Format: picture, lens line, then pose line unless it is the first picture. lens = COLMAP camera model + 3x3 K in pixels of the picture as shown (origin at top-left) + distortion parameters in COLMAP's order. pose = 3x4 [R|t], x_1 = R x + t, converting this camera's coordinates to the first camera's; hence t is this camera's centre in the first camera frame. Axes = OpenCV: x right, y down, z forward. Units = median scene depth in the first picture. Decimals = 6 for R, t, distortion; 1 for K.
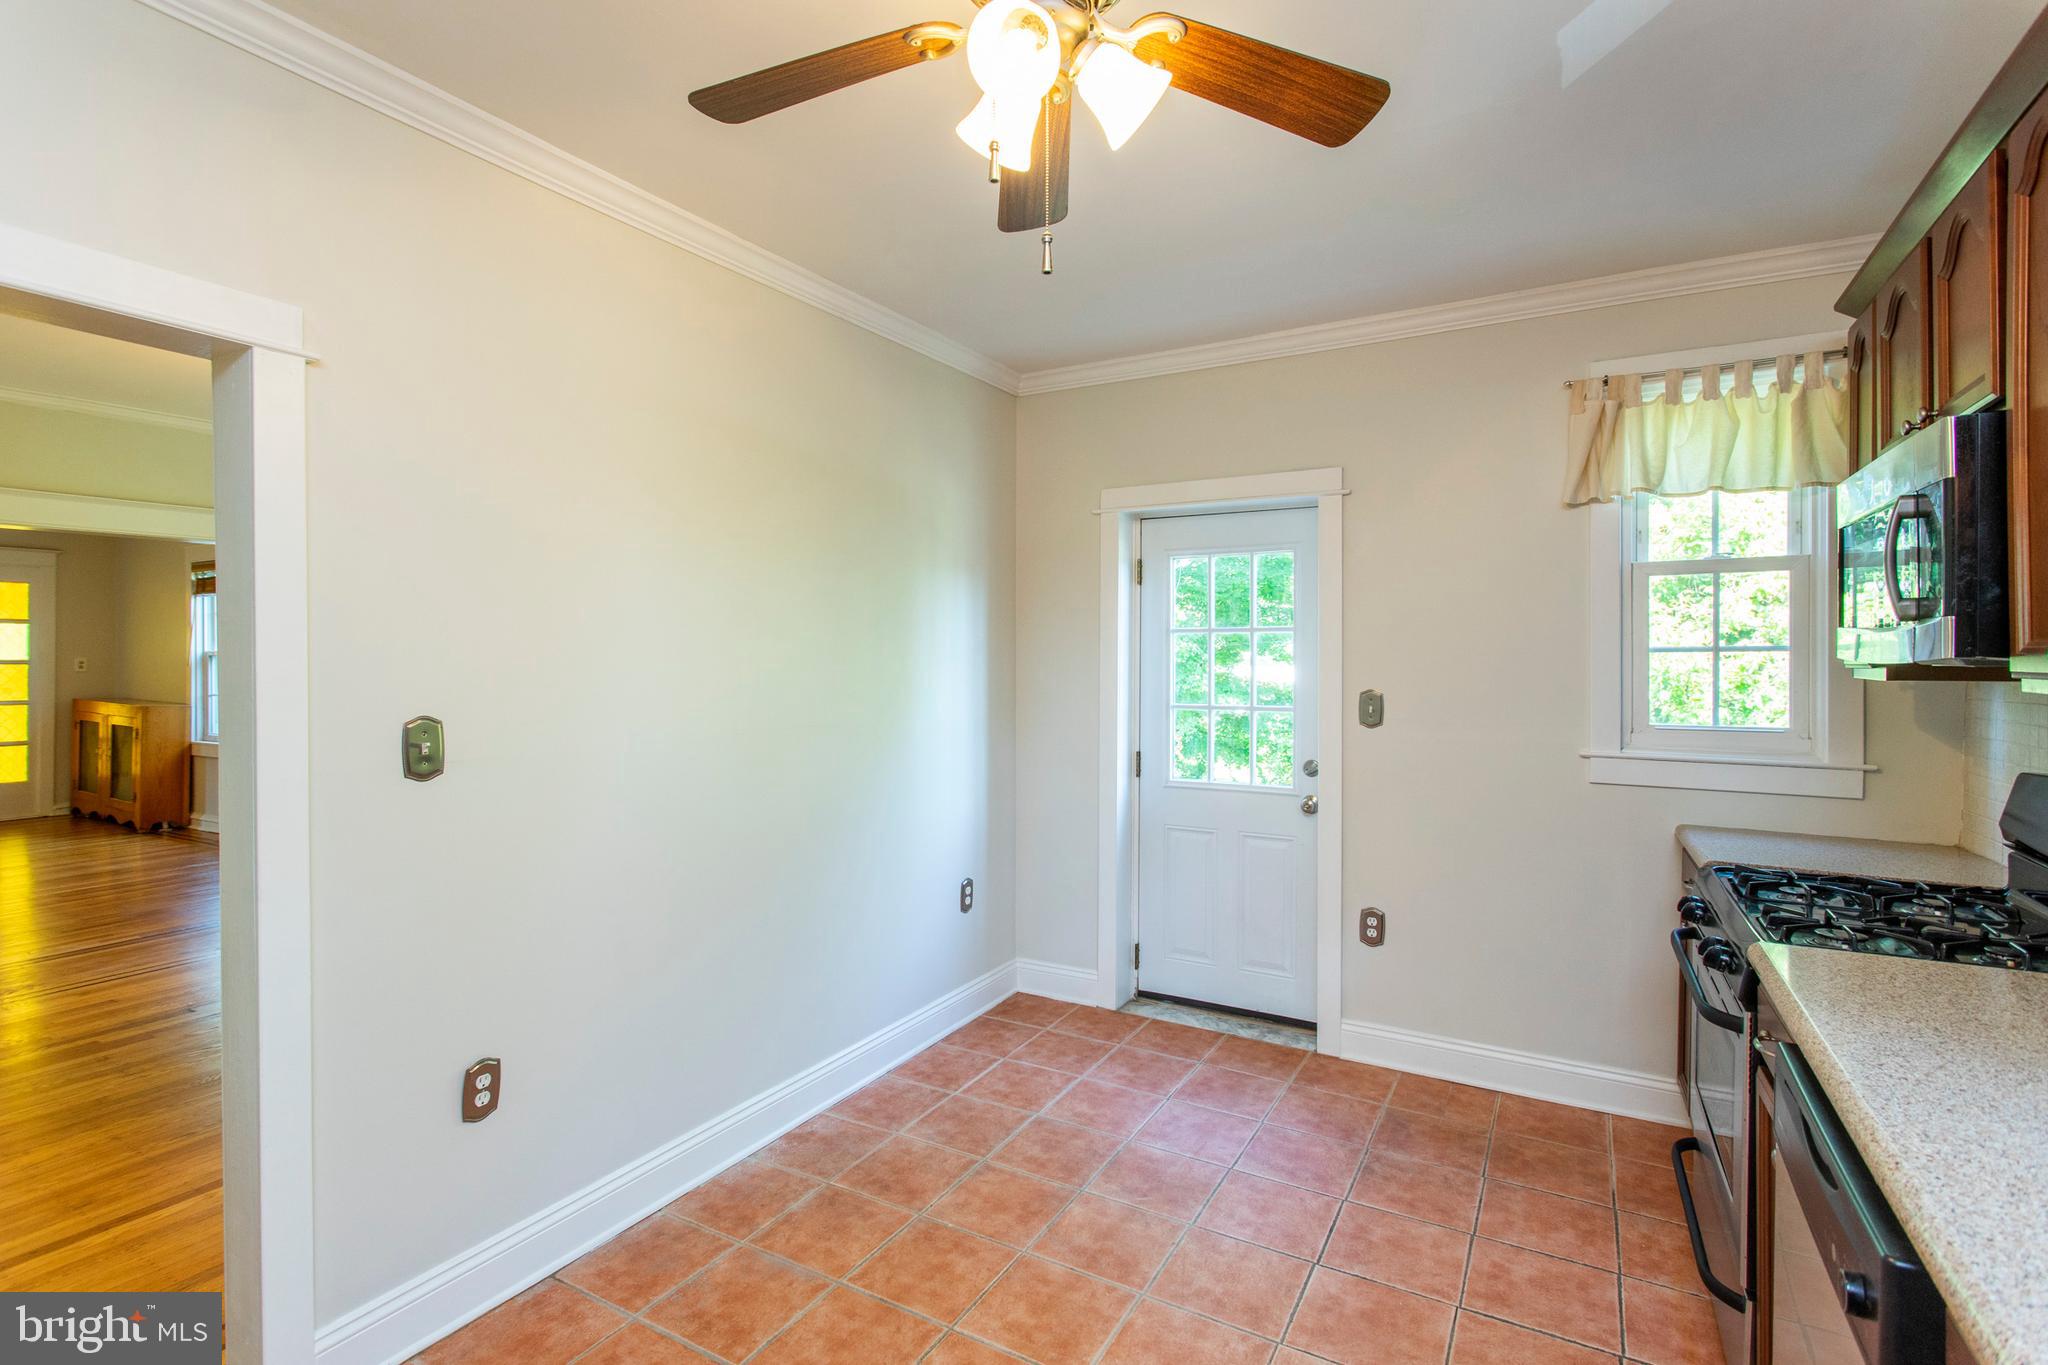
lens RADIAL K [[978.3, 0, 1007.8], [0, 978.3, 666.1], [0, 0, 1]] dist [-0.002435, -0.000741]
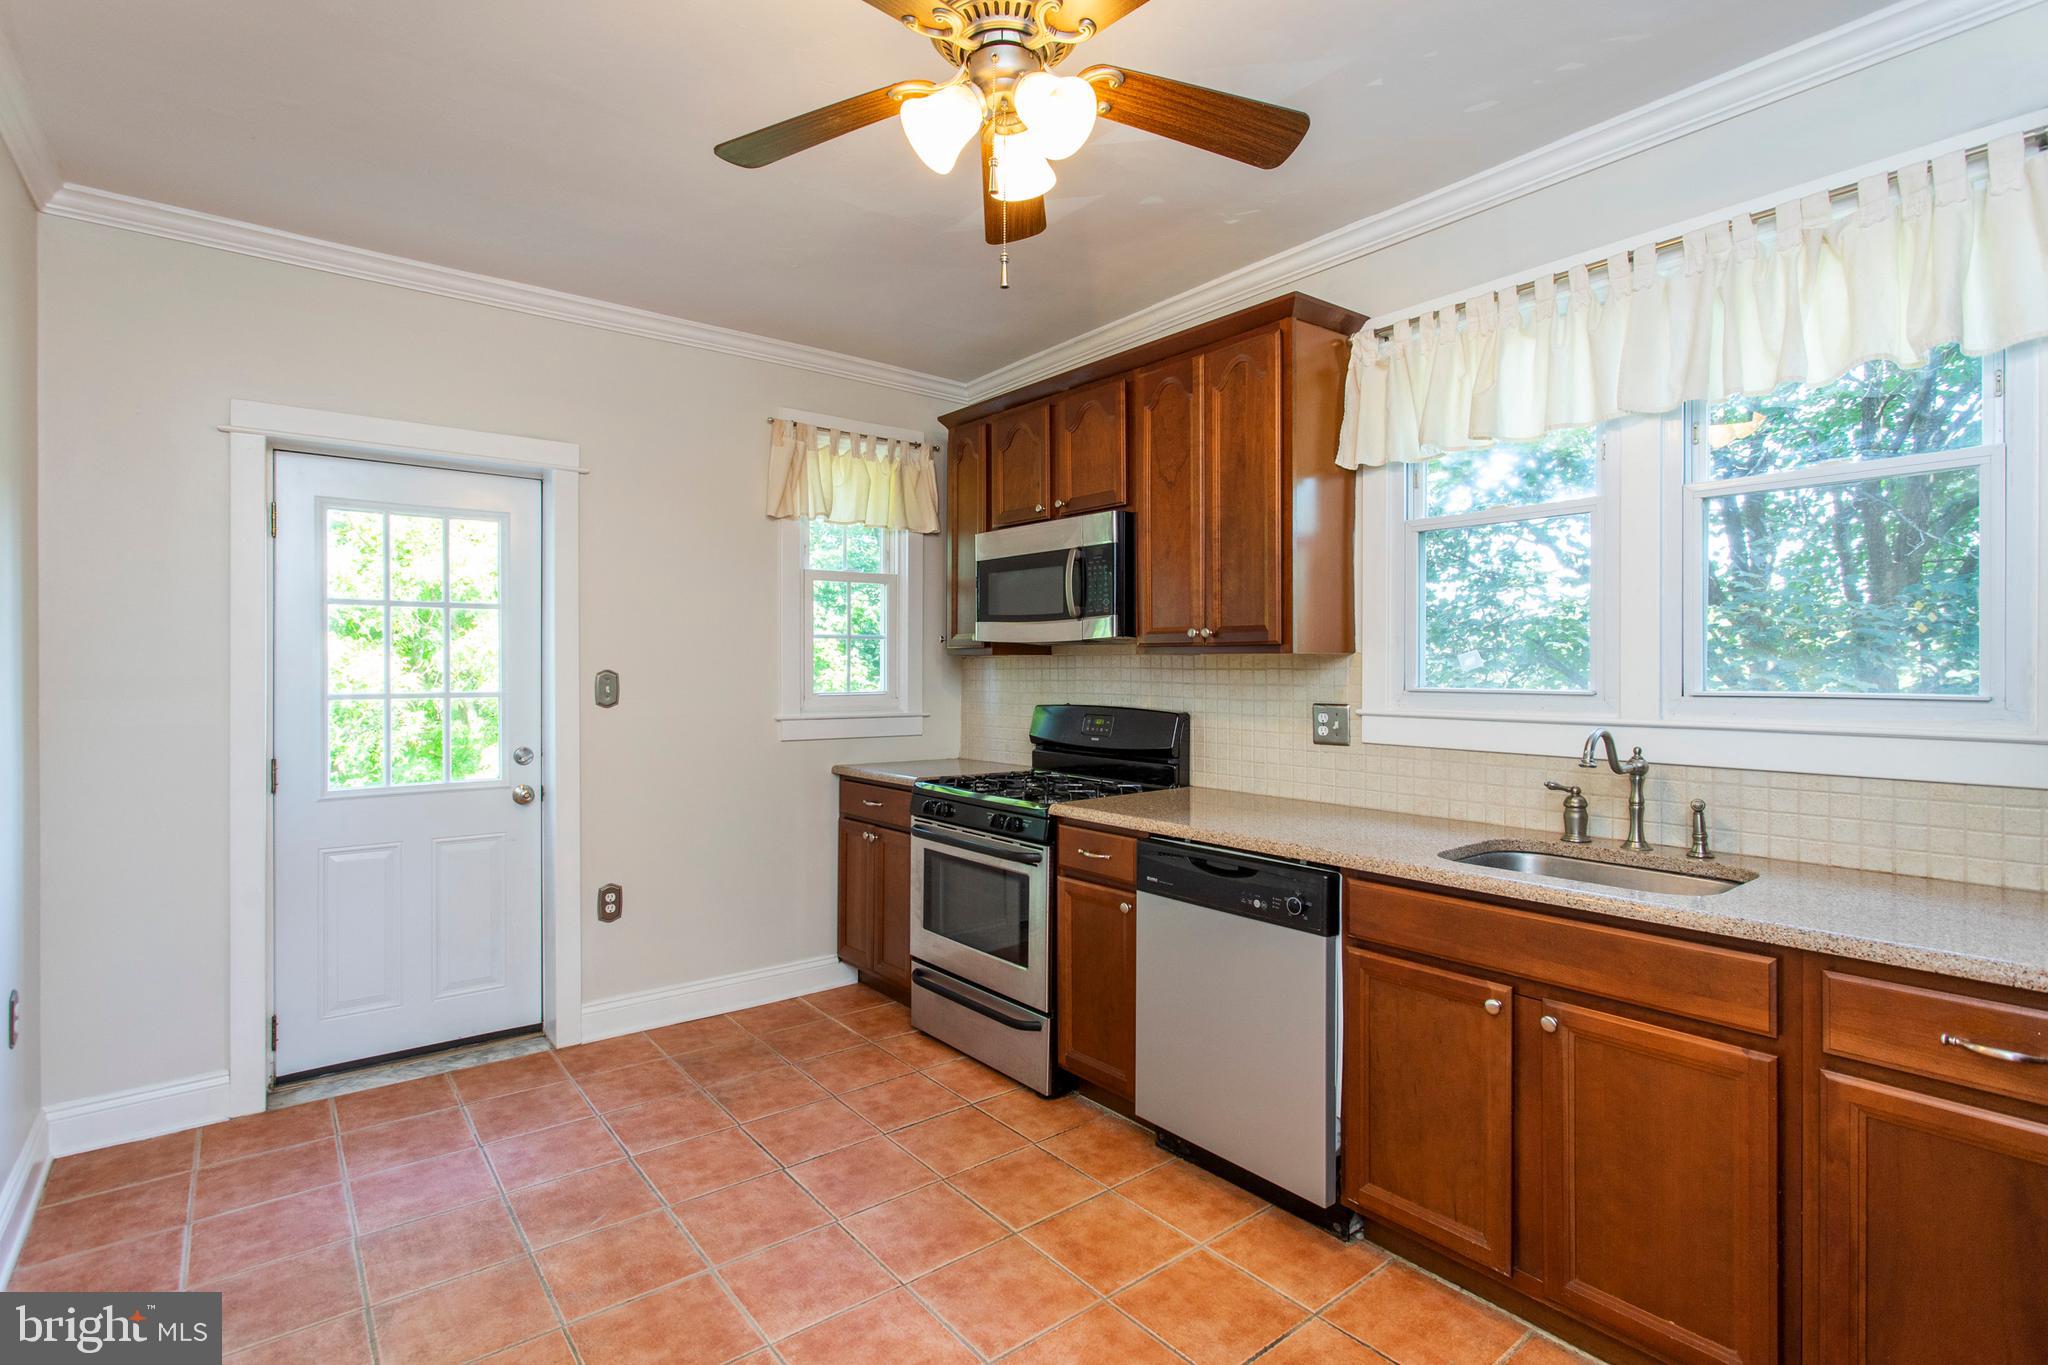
lens RADIAL K [[978.3, 0, 1061.0], [0, 978.3, 671.0], [0, 0, 1]] dist [-0.002435, -0.000741]
pose [[0.345598, -0.006918, 0.938357, -0.441242], [0.005760, 0.999970, 0.005251, 0.023906], [-0.938365, 0.003590, 0.345627, 0.217680]]
